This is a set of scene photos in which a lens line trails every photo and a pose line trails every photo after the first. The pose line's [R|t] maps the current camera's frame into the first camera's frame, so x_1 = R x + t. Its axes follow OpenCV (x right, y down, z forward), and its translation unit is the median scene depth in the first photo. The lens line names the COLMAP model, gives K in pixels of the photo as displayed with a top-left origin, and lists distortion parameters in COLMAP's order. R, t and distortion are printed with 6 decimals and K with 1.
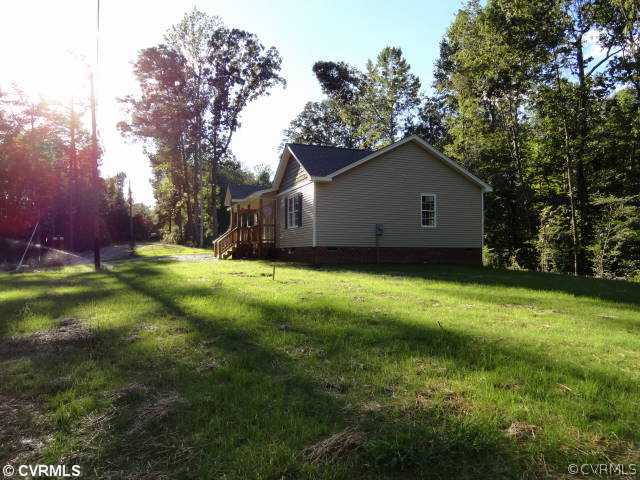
lens RADIAL K [[446.2, 0, 320.0], [0, 446.2, 240.0], [0, 0, 1]] dist [0.009004, -0.003238]
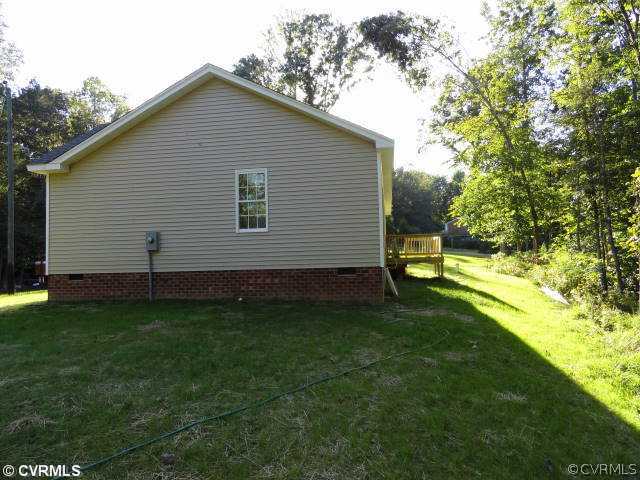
lens RADIAL K [[446.2, 0, 320.0], [0, 446.2, 240.0], [0, 0, 1]] dist [0.009004, -0.003238]
pose [[0.857168, -0.052458, -0.512359, 0.587612], [0.041962, 0.998605, -0.032040, 0.001483], [0.513325, 0.005965, 0.858173, 0.588687]]
